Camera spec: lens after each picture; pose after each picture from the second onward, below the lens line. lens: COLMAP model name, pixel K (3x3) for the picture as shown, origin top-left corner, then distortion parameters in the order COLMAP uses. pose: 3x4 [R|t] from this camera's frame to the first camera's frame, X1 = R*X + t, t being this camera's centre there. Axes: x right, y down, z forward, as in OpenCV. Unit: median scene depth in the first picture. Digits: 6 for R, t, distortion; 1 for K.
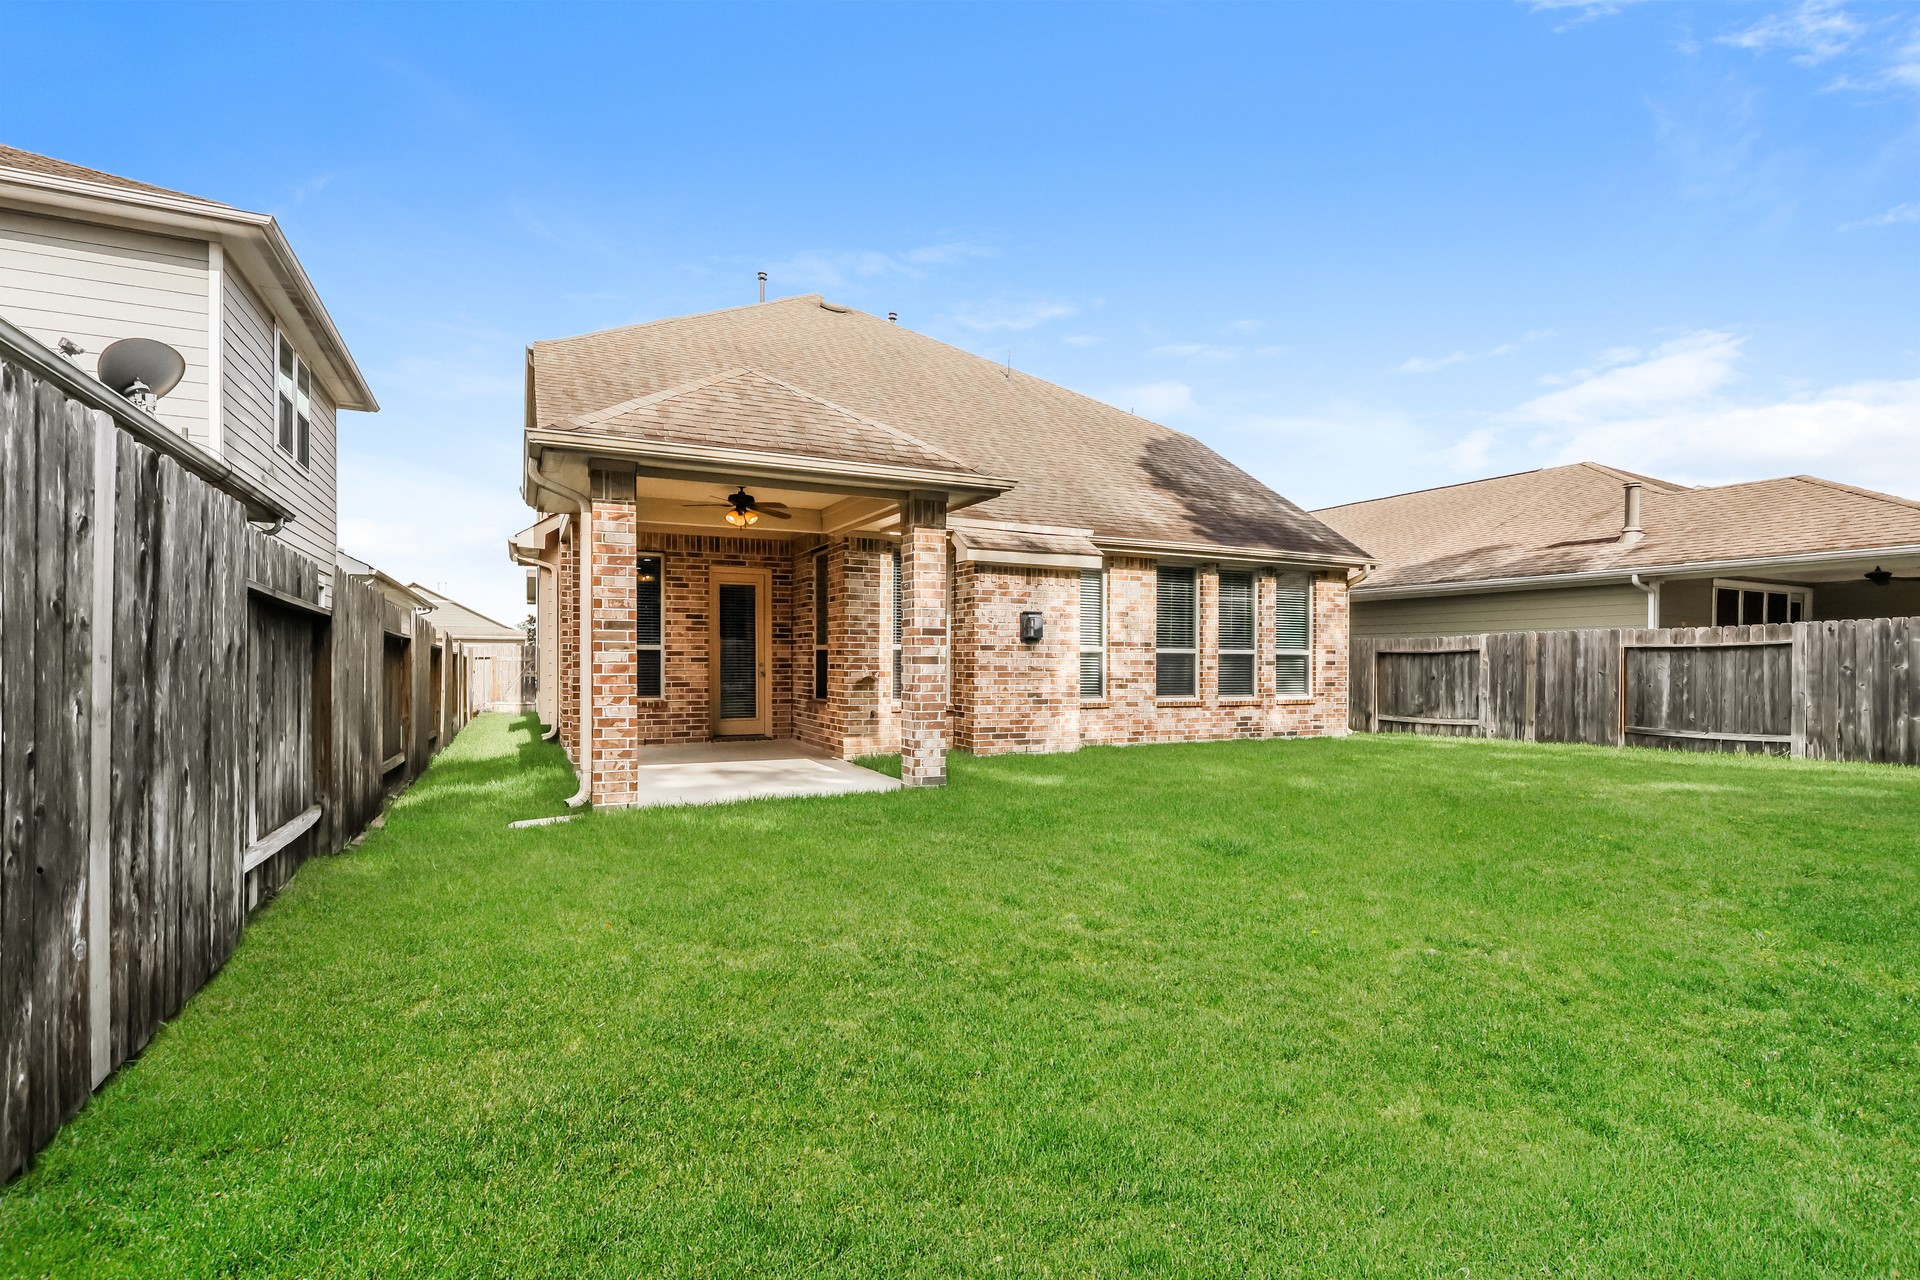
lens RADIAL K [[893.9, 0, 968.4], [0, 893.9, 670.4], [0, 0, 1]] dist [-0.001072, -0.000422]
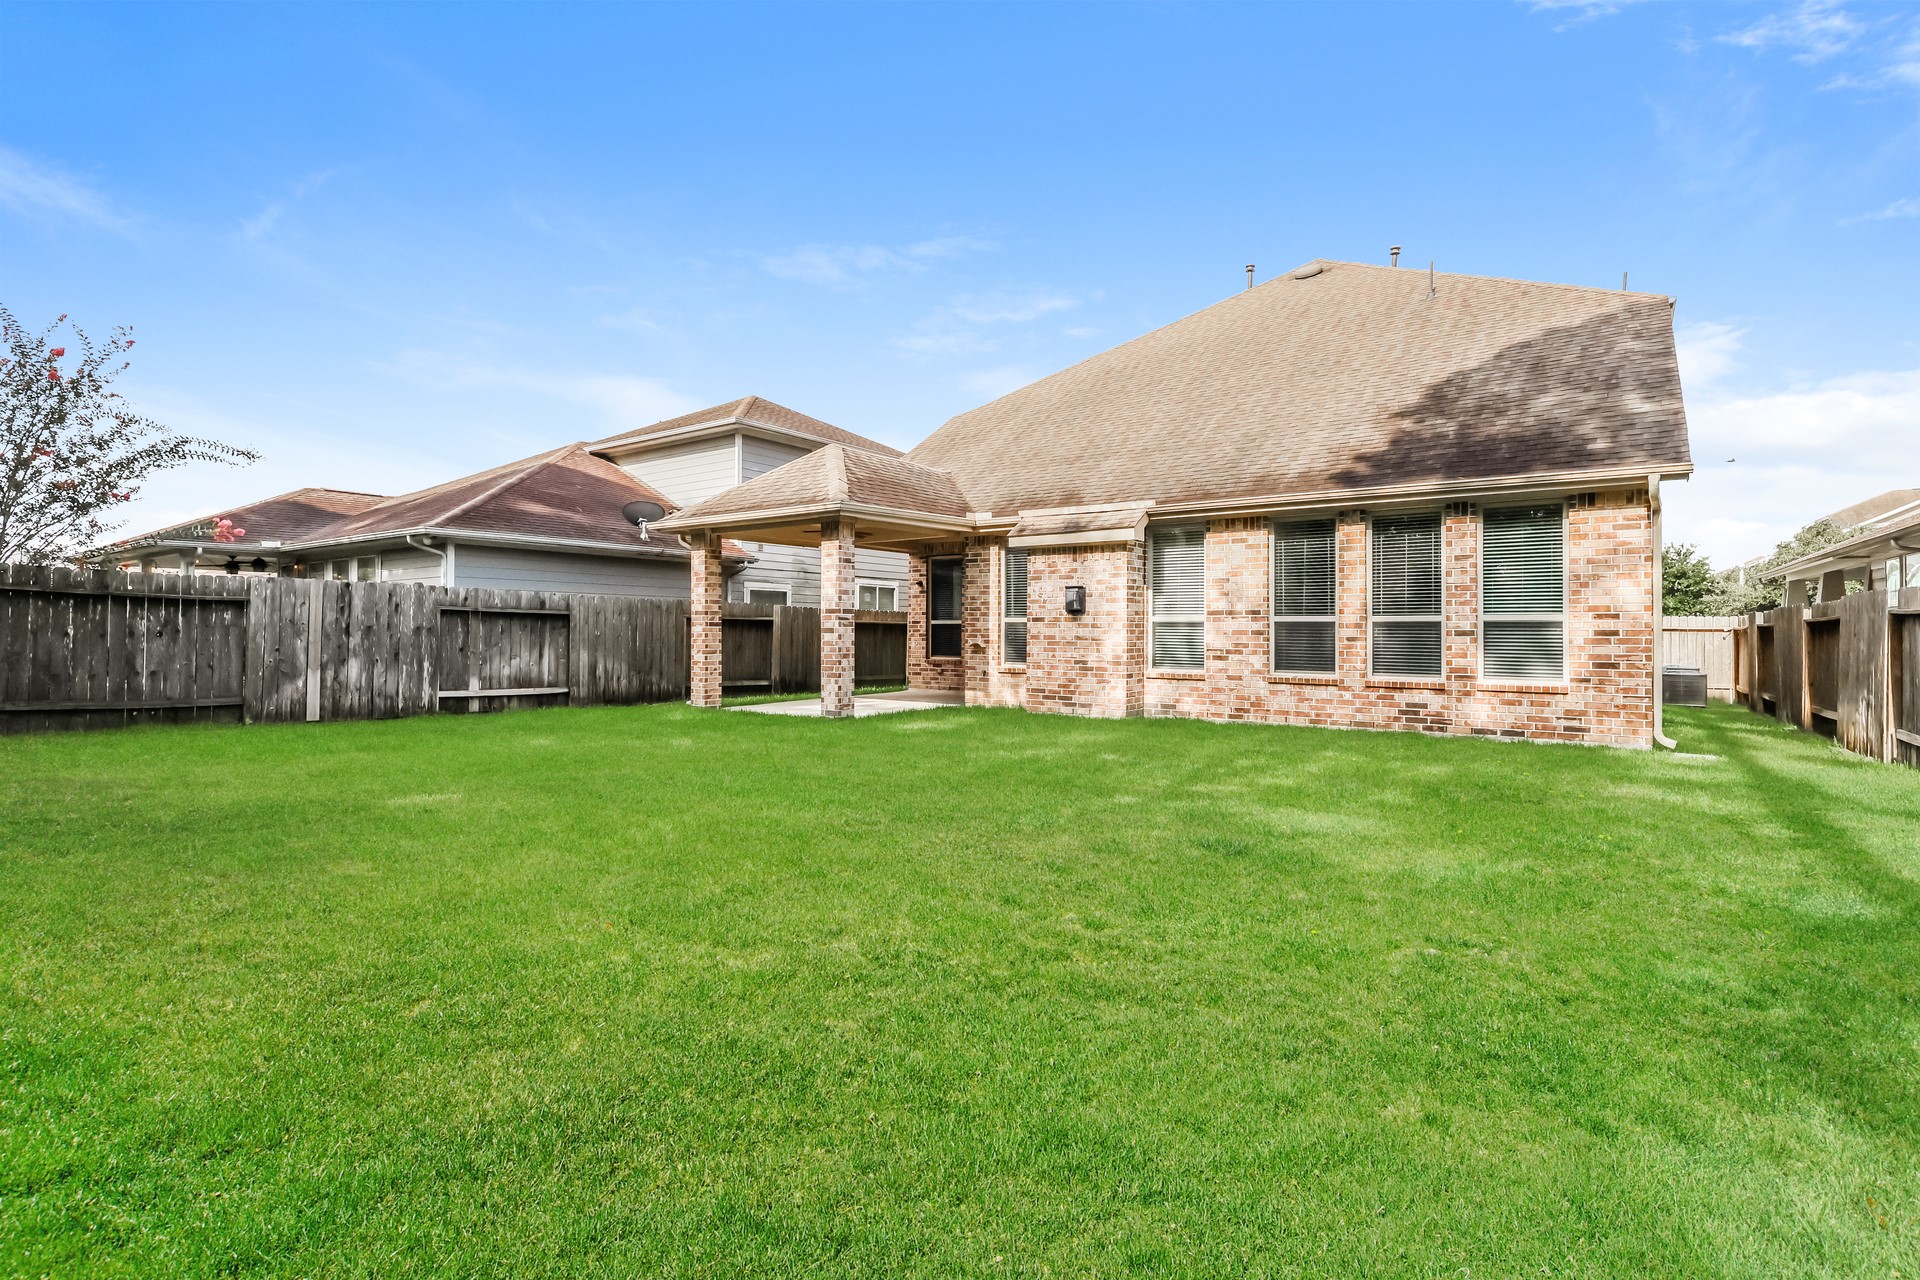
lens RADIAL K [[893.9, 0, 964.7], [0, 893.9, 630.5], [0, 0, 1]] dist [-0.001072, -0.000422]
pose [[0.478071, -0.001493, -0.878320, 0.864885], [-0.007507, 0.999955, -0.005785, -0.003430], [0.878289, 0.009359, 0.478038, 0.317996]]
